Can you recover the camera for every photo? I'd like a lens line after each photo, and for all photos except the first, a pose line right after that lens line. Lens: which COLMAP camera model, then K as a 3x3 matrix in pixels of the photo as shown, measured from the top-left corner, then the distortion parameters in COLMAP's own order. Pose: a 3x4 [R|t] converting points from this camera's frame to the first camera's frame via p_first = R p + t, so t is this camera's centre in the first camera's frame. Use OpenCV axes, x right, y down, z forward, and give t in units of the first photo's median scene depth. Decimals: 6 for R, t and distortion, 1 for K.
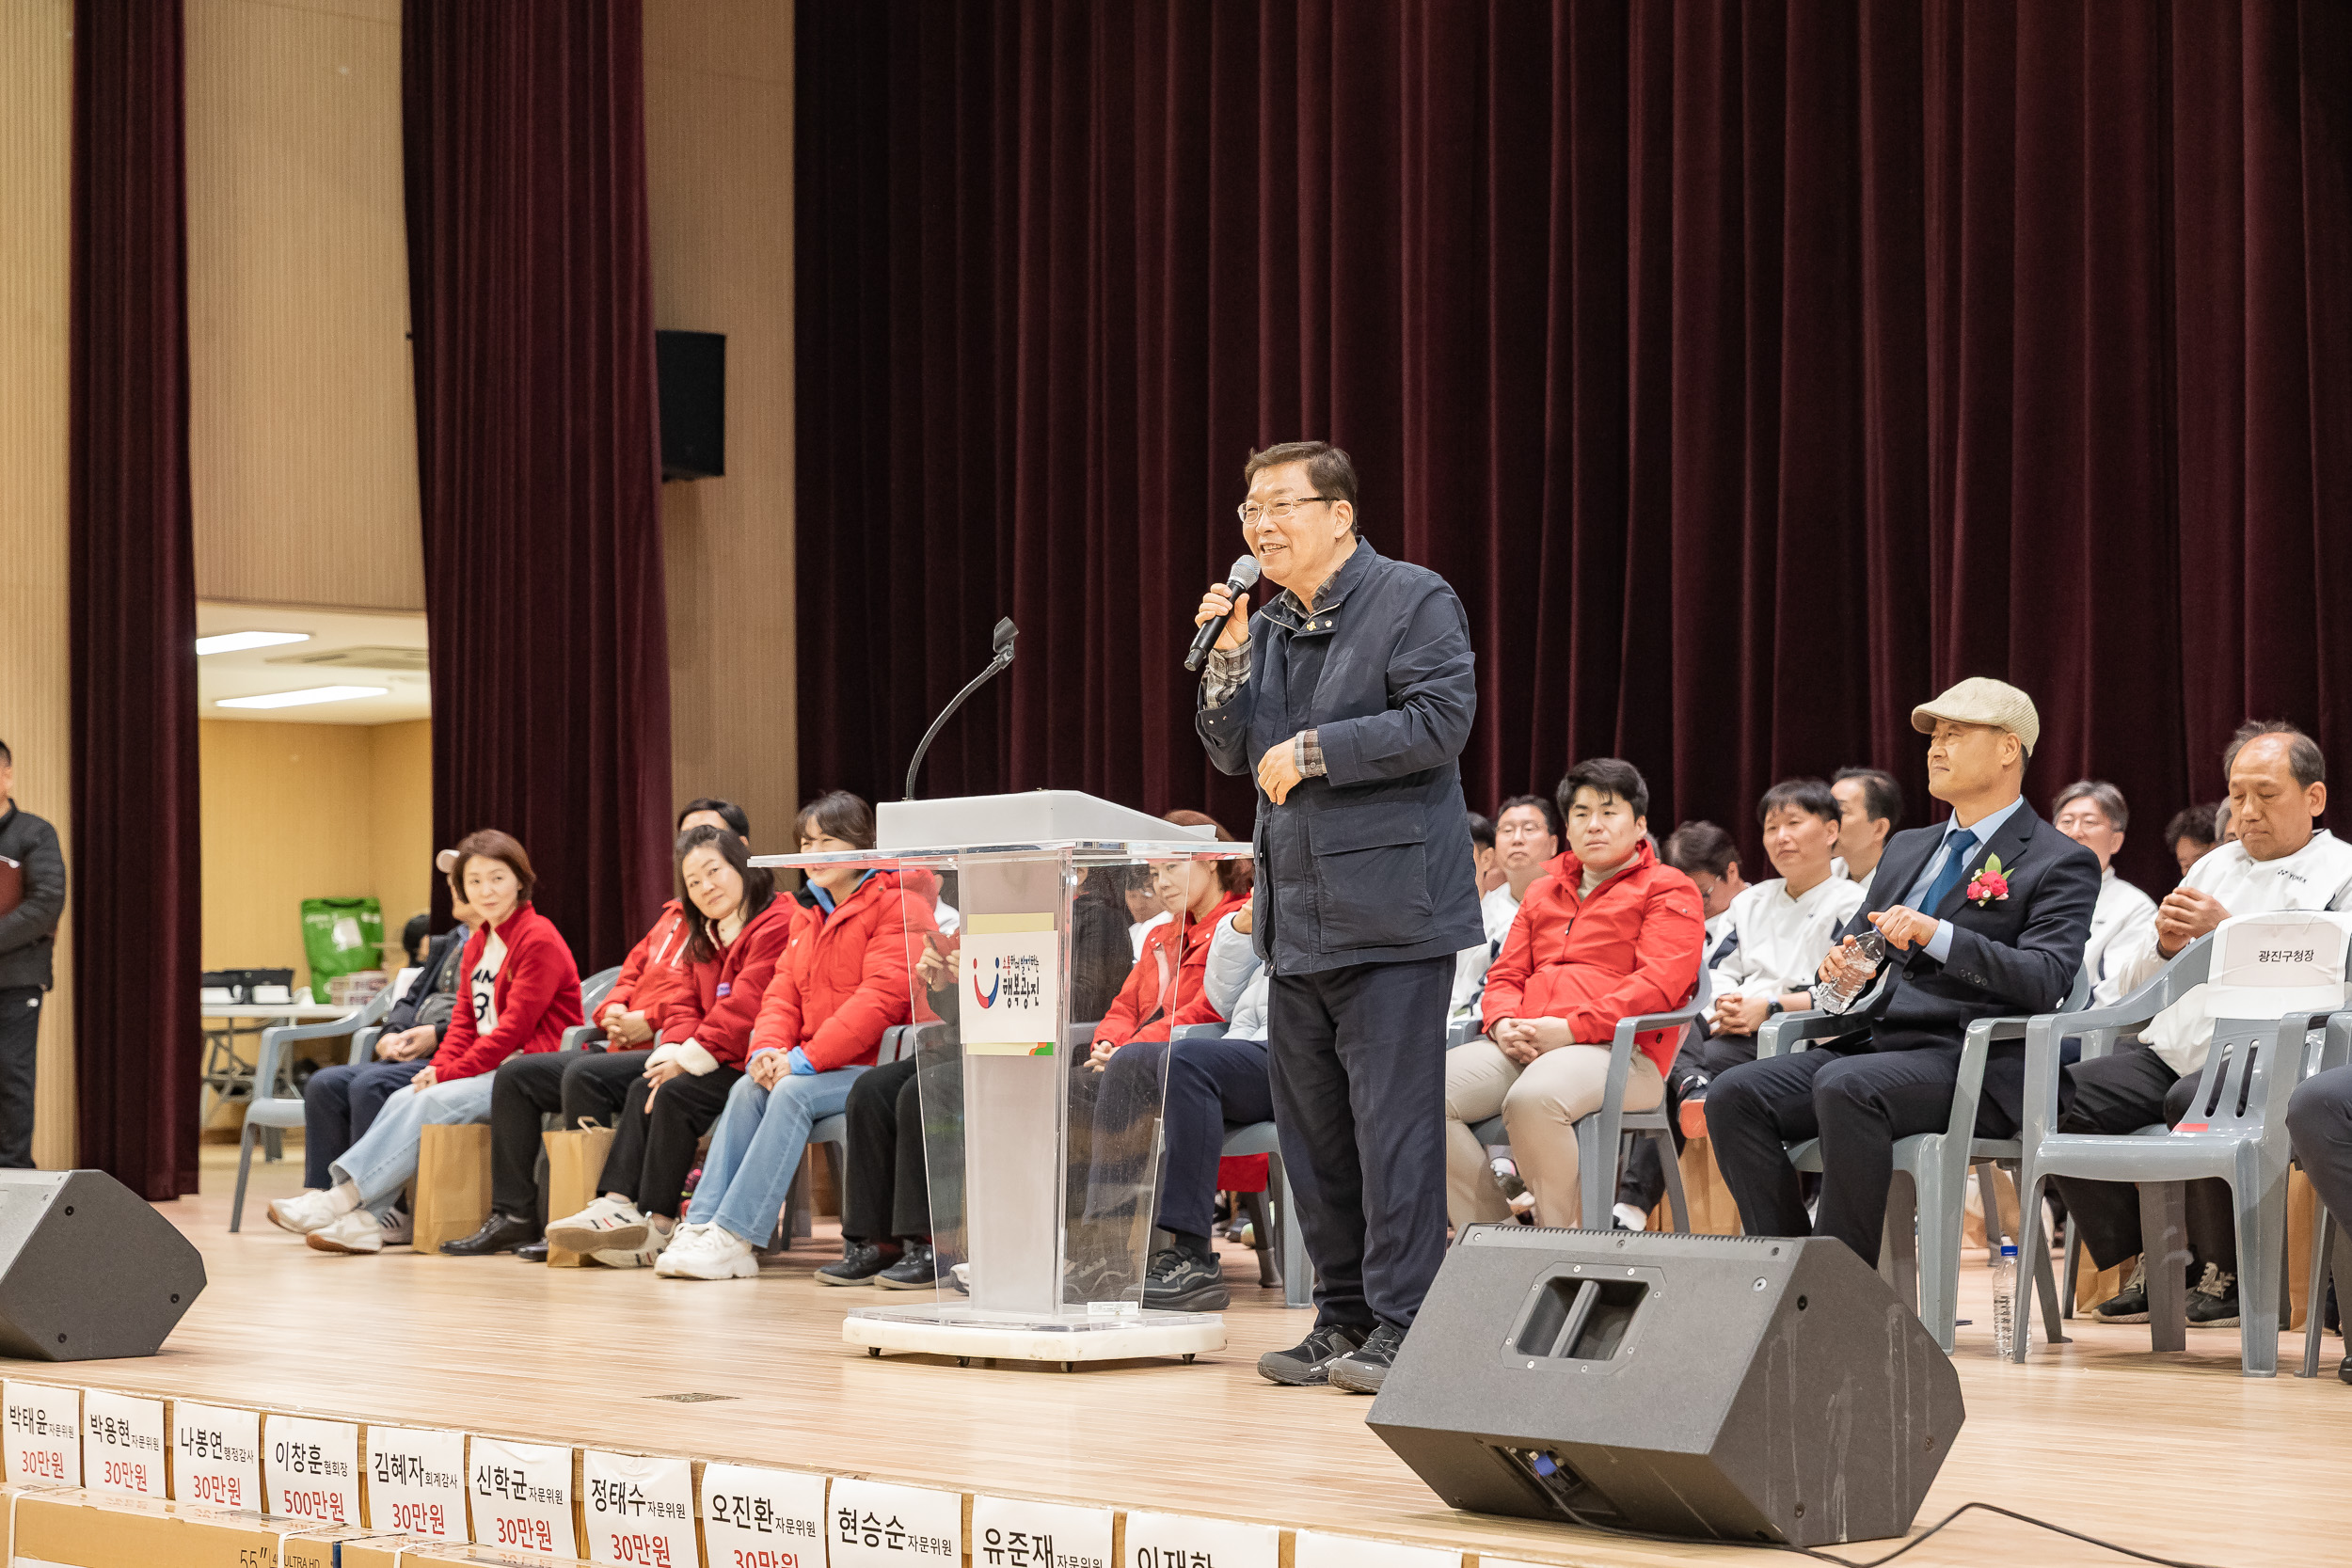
lens RADIAL K [[4420.5, 0, 1183.8], [0, 4420.5, 777.1], [0, 0, 1]] dist [0.079154, 0.000000]
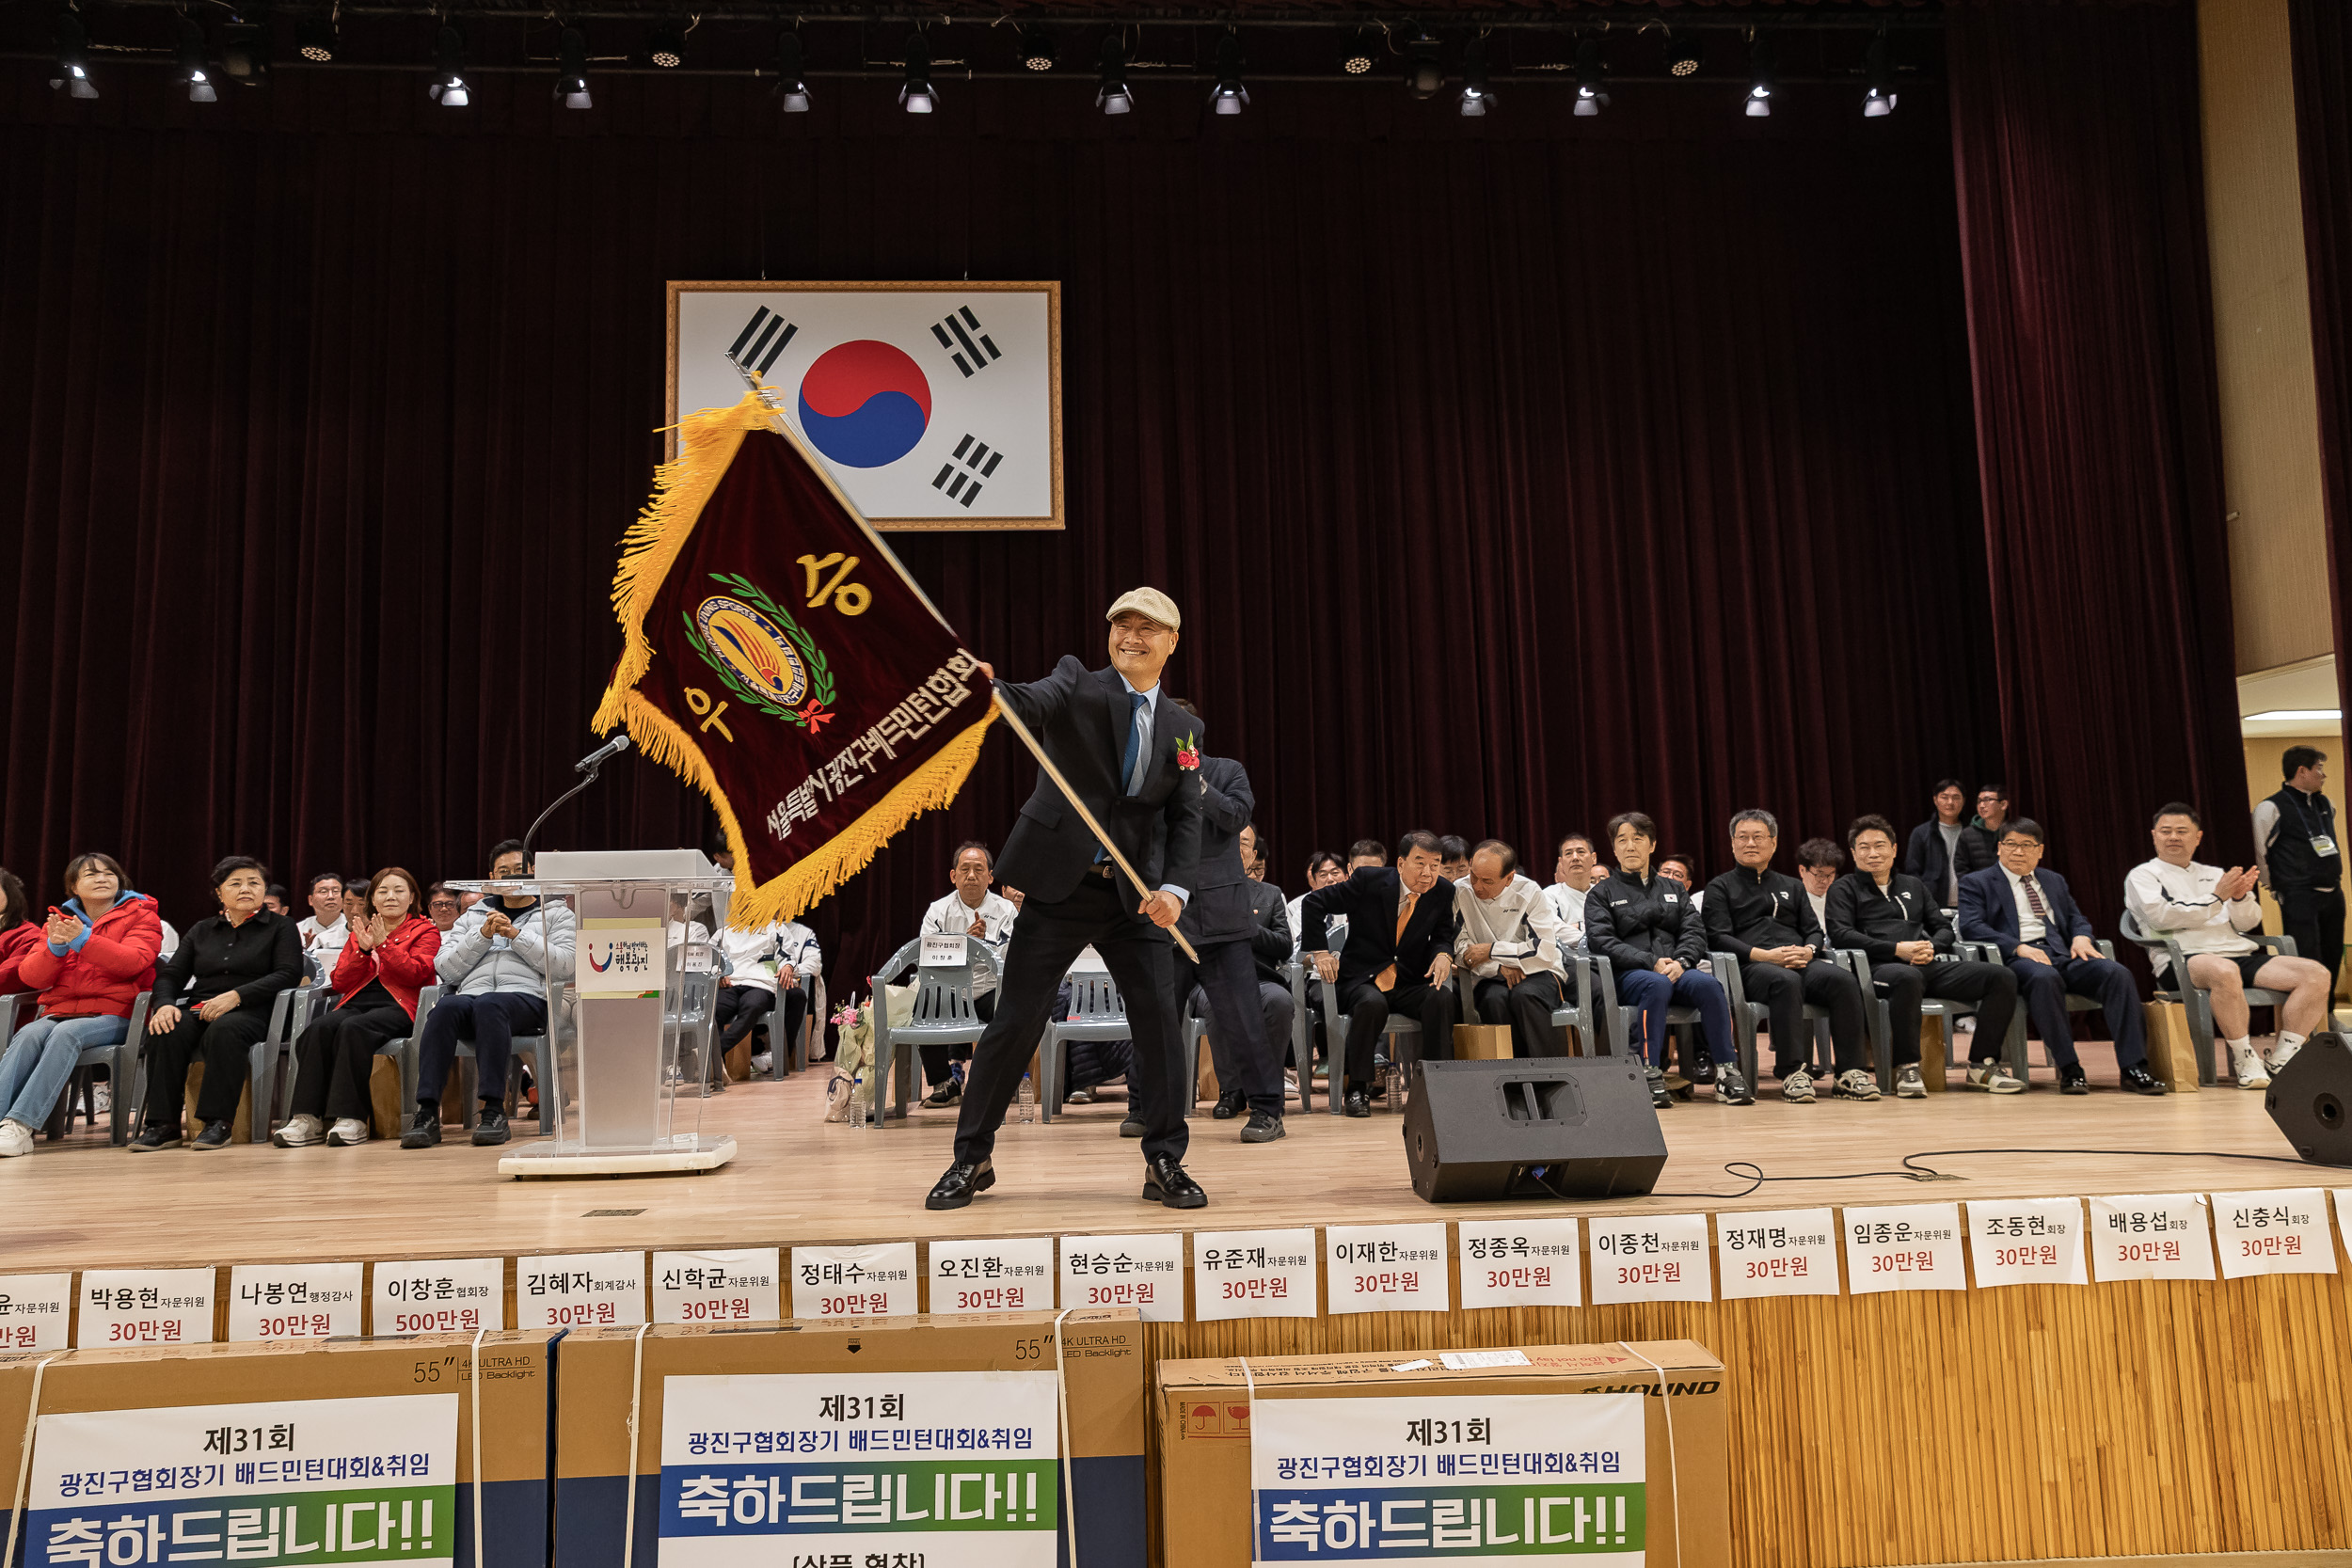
lens RADIAL K [[1549.4, 0, 1176.5], [0, 1549.4, 801.7], [0, 0, 1]] dist [-0.027197, 0.038725]
pose [[0.602742, 0.079361, 0.793980, -0.411708], [-0.026089, 0.996470, -0.079795, 0.028762], [-0.797509, 0.027381, 0.602685, 0.461141]]
